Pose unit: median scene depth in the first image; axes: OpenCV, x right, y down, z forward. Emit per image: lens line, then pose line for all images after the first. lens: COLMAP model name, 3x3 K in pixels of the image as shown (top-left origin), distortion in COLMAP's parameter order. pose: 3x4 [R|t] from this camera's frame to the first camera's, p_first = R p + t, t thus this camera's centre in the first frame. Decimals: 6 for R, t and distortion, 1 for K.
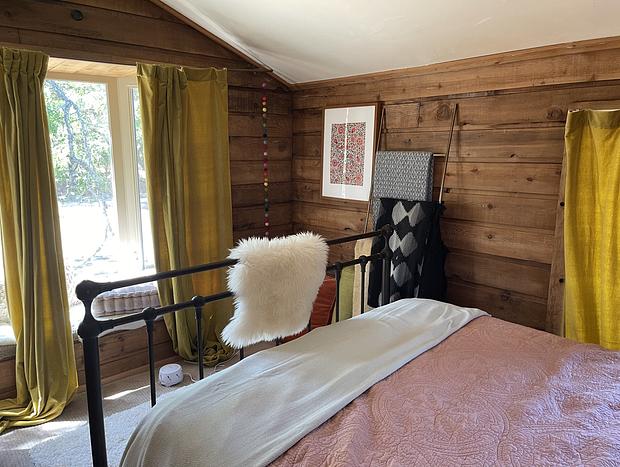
lens RADIAL K [[466.1, 0, 312.1], [0, 466.1, 234.2], [0, 0, 1]] dist [0.075901, -0.078089]
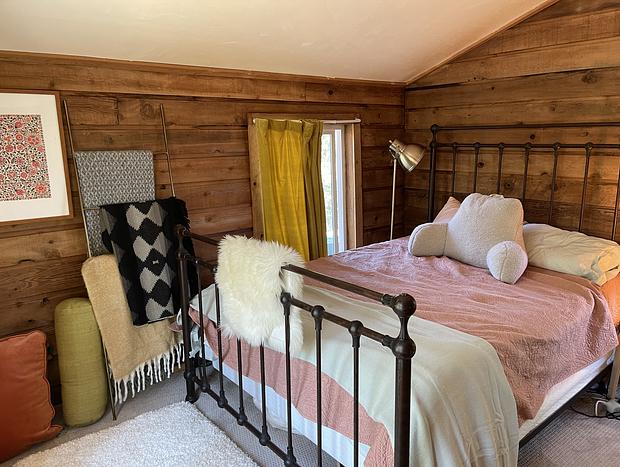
lens RADIAL K [[466.1, 0, 312.1], [0, 466.1, 234.2], [0, 0, 1]] dist [0.075901, -0.078089]
pose [[0.089618, -0.212630, 0.973014, -0.719640], [0.193441, 0.962058, 0.192419, -0.128513], [-0.977010, 0.170976, 0.127349, 0.559078]]
